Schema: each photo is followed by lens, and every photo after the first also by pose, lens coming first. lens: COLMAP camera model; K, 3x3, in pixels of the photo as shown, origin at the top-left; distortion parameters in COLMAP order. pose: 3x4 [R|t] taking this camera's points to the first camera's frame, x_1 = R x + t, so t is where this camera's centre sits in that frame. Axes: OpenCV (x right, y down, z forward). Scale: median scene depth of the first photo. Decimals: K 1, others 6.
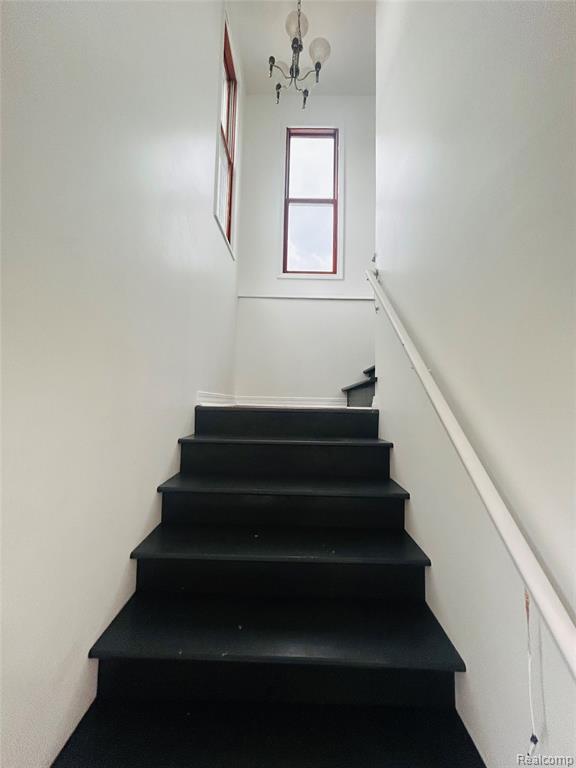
lens RADIAL K [[308.7, 0, 288.8], [0, 308.7, 381.7], [0, 0, 1]] dist [0.000495, -0.000091]
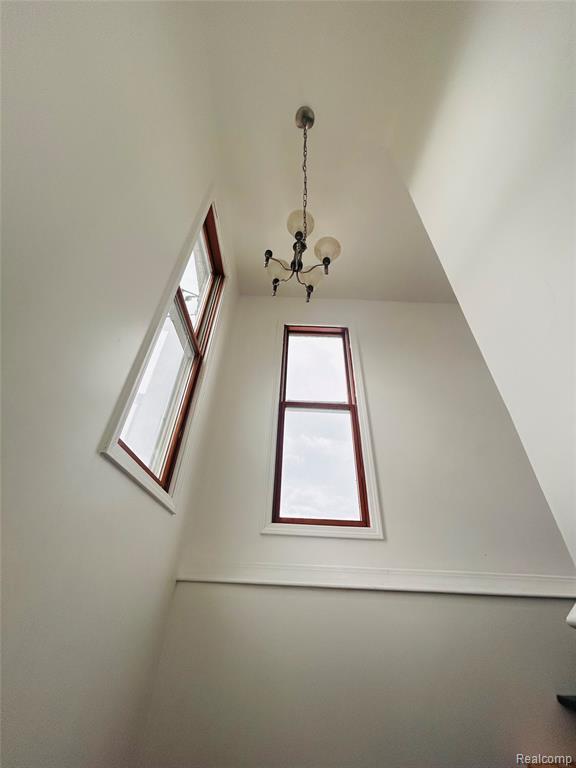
lens RADIAL K [[308.7, 0, 288.8], [0, 308.7, 381.7], [0, 0, 1]] dist [0.000495, -0.000091]
pose [[0.999423, 0.029202, 0.017330, -0.006002], [-0.015526, 0.846856, -0.531595, -0.286145], [-0.030200, 0.531020, 0.846821, 0.424332]]
